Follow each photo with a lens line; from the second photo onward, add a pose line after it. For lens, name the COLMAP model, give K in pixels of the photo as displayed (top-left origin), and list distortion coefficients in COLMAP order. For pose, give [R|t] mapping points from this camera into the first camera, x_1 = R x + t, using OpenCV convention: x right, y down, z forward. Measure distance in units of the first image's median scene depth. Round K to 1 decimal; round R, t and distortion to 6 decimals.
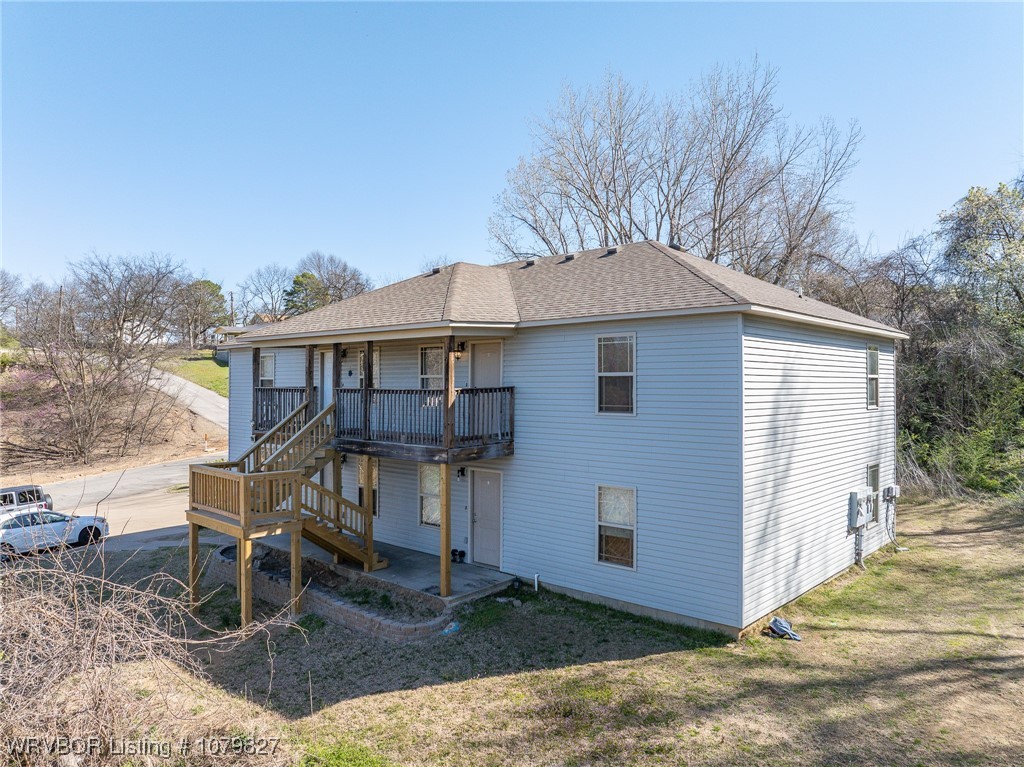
lens RADIAL K [[736.4, 0, 512.0], [0, 736.4, 383.5], [0, 0, 1]] dist [-0.052707, 0.035265]
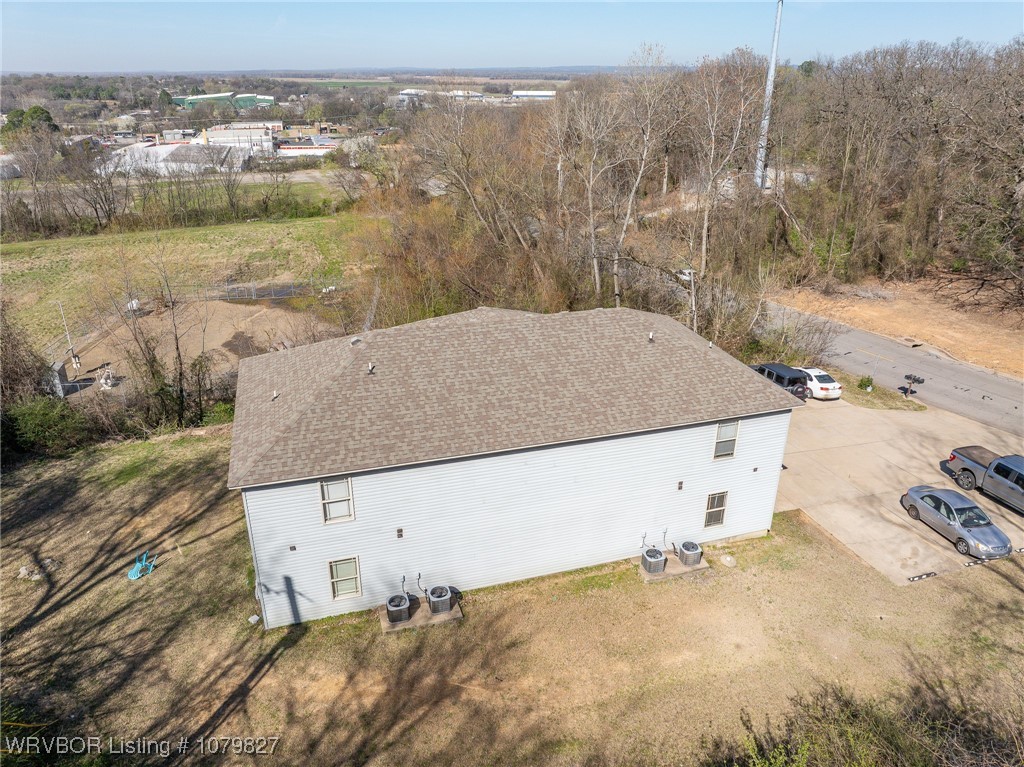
lens RADIAL K [[736.4, 0, 512.0], [0, 736.4, 383.5], [0, 0, 1]] dist [-0.052707, 0.035265]
pose [[-0.514230, 0.344837, -0.785274, 1.474647], [0.013970, 0.918855, 0.394348, -0.800533], [0.857539, 0.191815, -0.477320, 2.432536]]
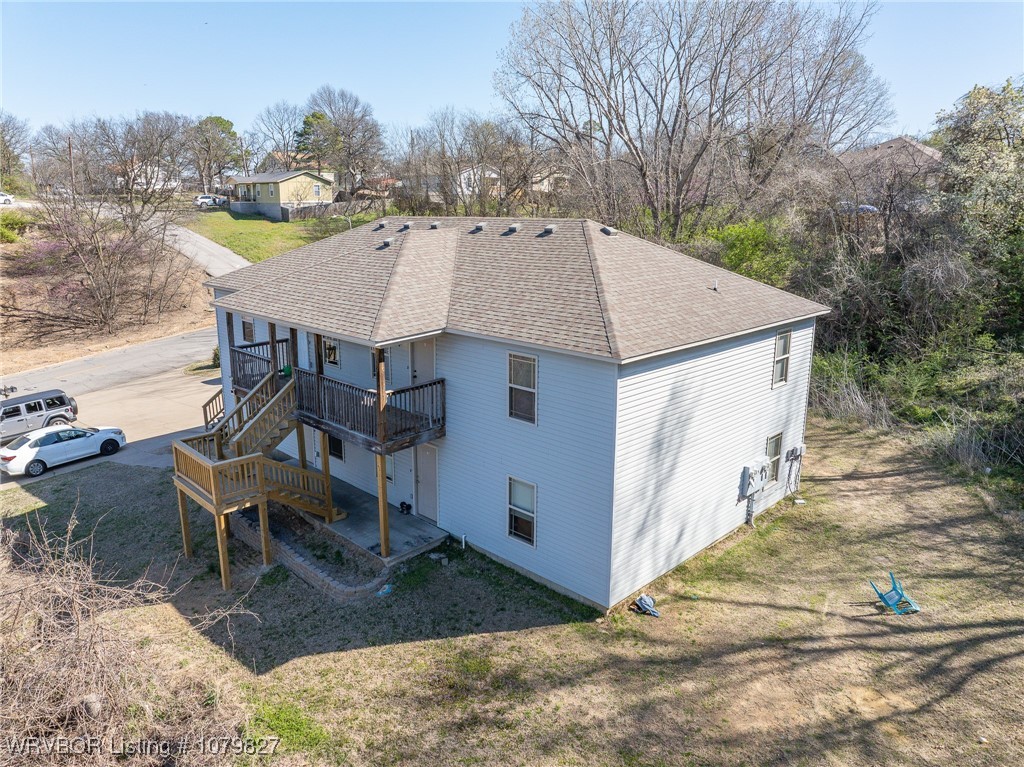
lens RADIAL K [[736.4, 0, 512.0], [0, 736.4, 383.5], [0, 0, 1]] dist [-0.052707, 0.035265]
pose [[0.999113, 0.013196, -0.039984, 0.164264], [-0.003070, 0.969926, 0.243379, -0.286133], [0.041994, -0.243041, 0.969107, -0.104111]]
